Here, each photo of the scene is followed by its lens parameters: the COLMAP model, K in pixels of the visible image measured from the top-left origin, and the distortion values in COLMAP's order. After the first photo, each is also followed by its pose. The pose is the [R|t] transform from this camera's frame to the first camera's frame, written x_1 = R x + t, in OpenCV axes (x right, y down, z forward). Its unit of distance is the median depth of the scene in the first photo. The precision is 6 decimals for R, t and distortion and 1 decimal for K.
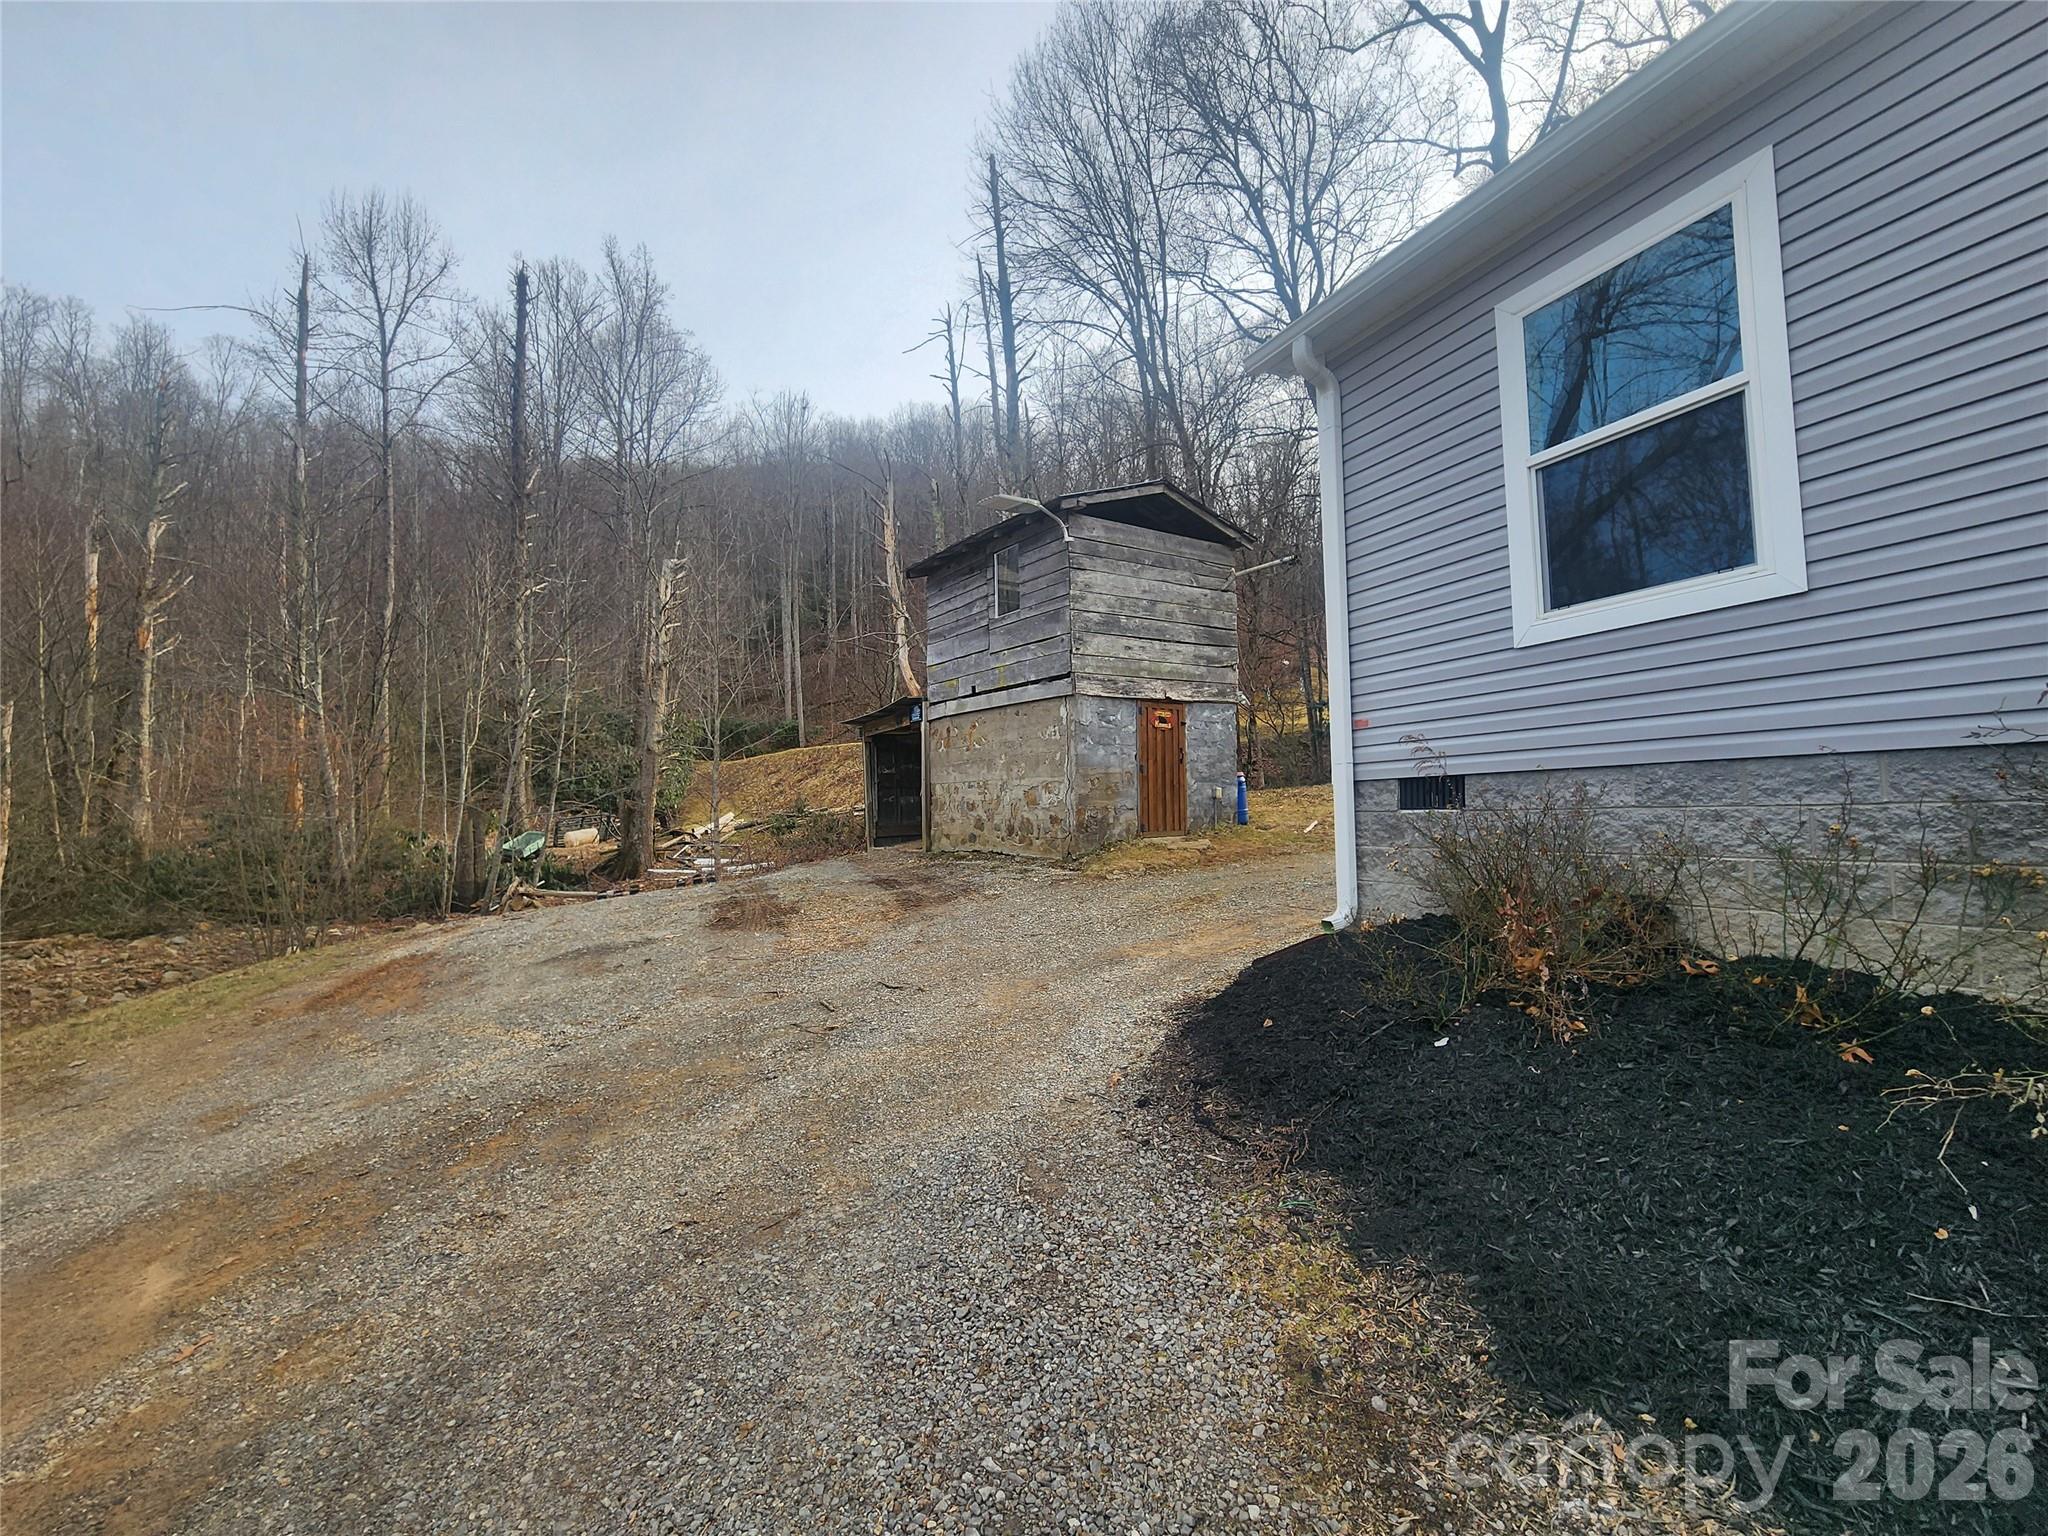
lens RADIAL K [[843.3, 0, 1022.0], [0, 843.3, 768.1], [0, 0, 1]] dist [0.001707, -0.000249]
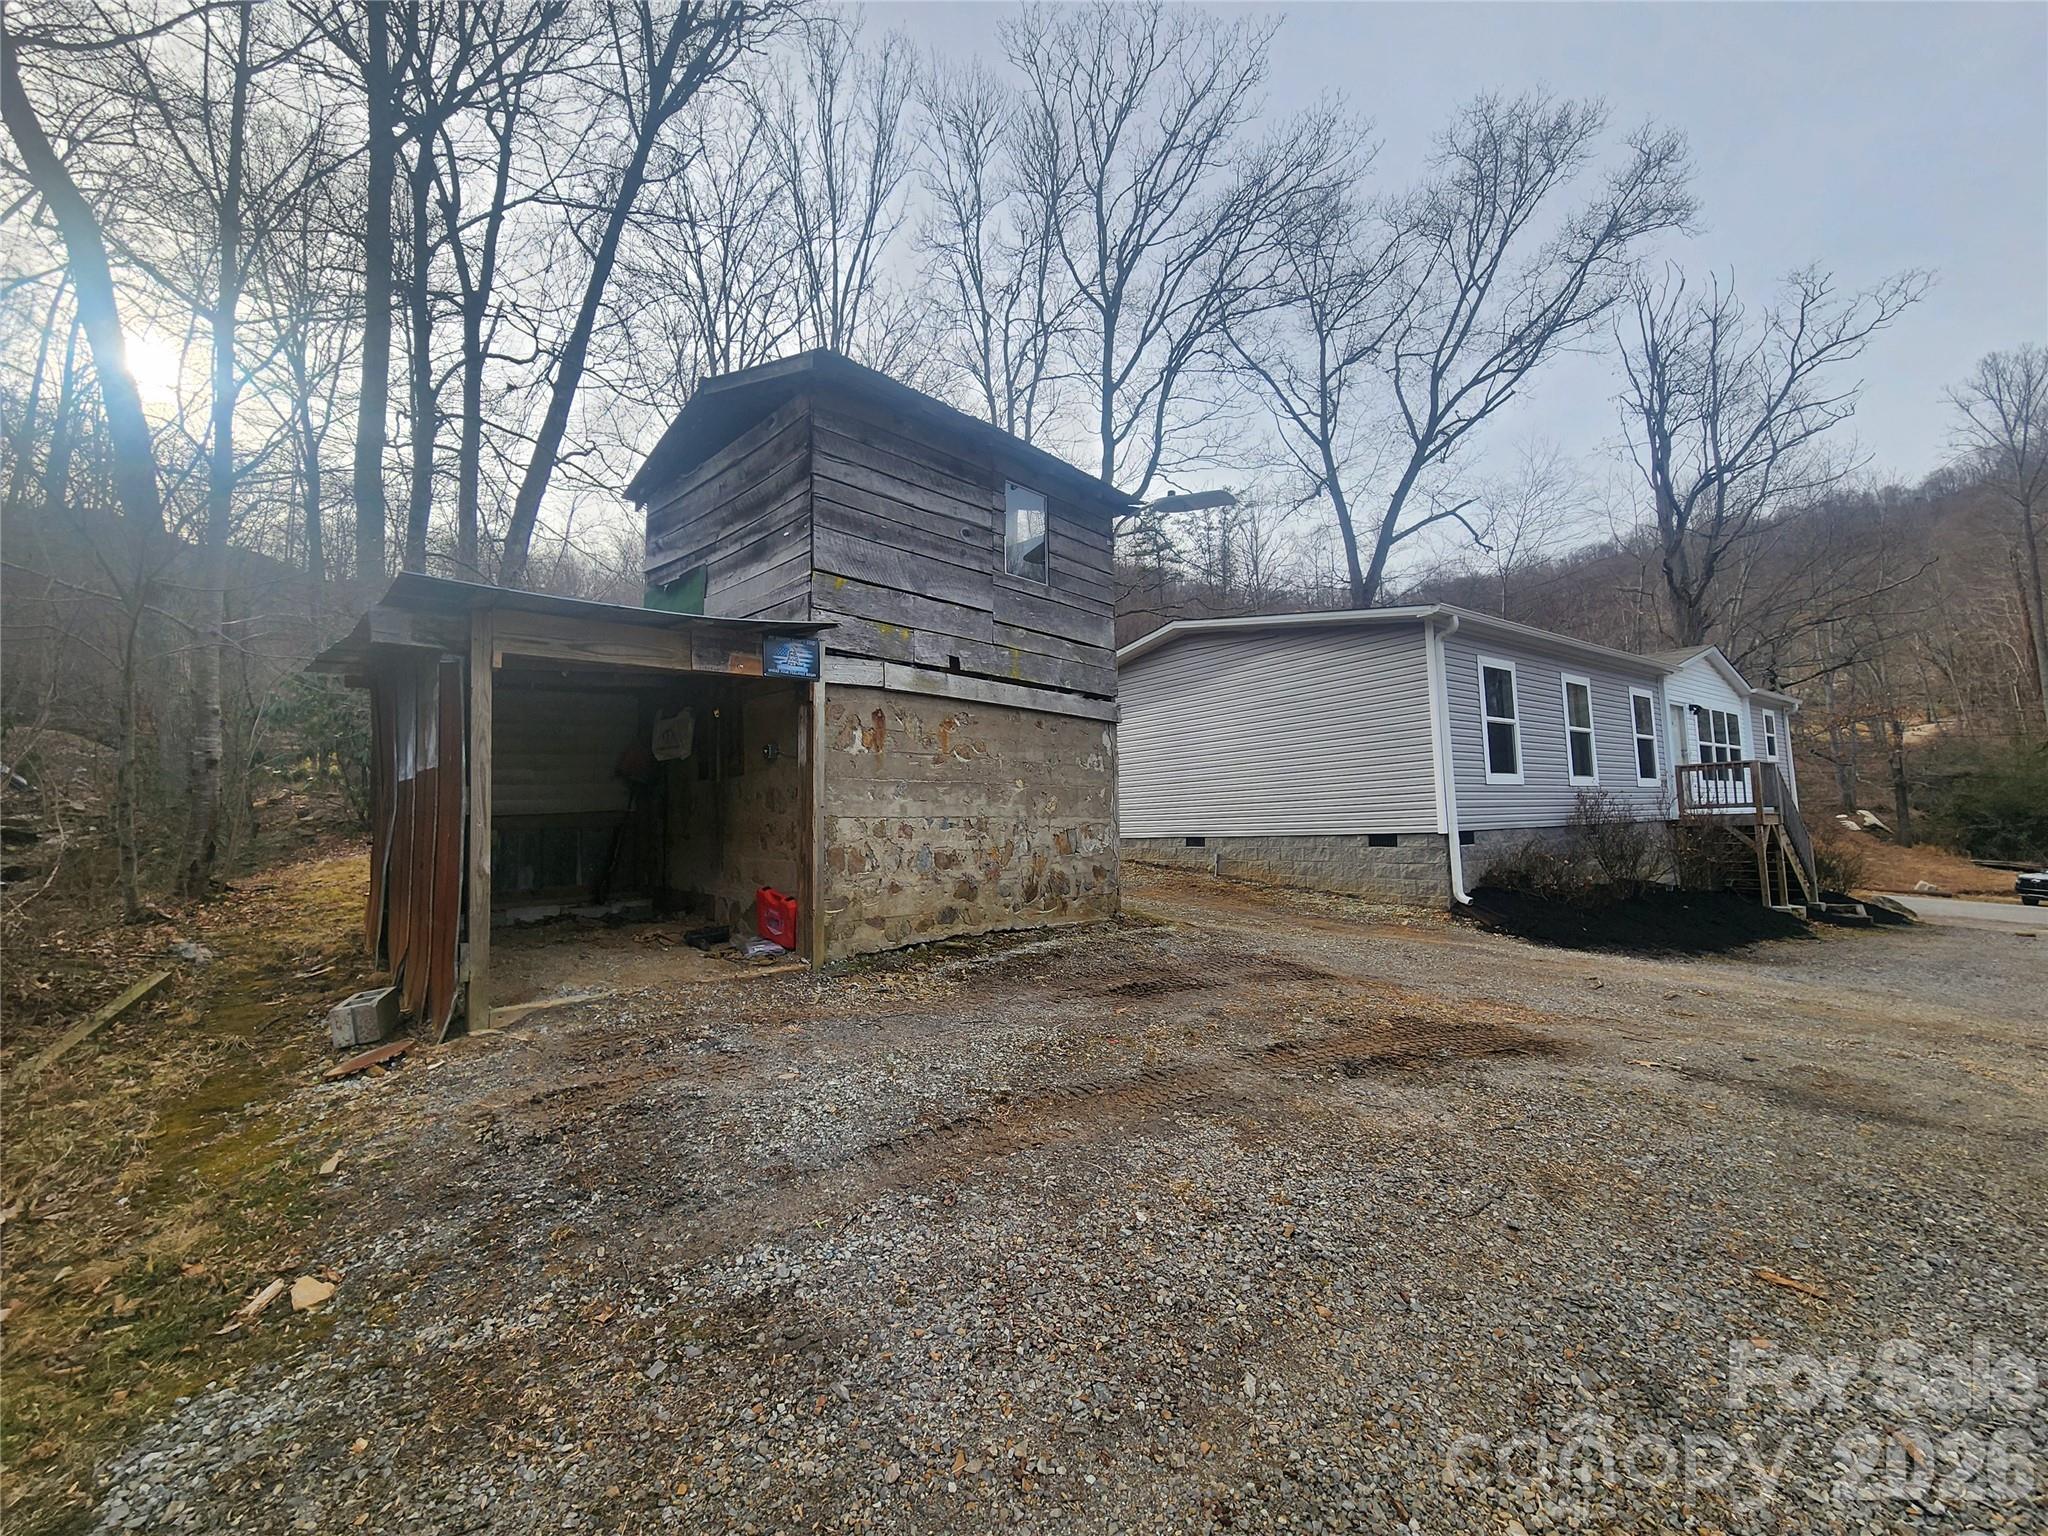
lens RADIAL K [[843.3, 0, 1022.0], [0, 843.3, 768.1], [0, 0, 1]] dist [0.001707, -0.000249]
pose [[-0.193877, 0.108044, 0.975058, -0.681946], [-0.011728, 0.993591, -0.112429, 0.050458], [-0.980956, -0.033233, -0.191367, 1.137344]]
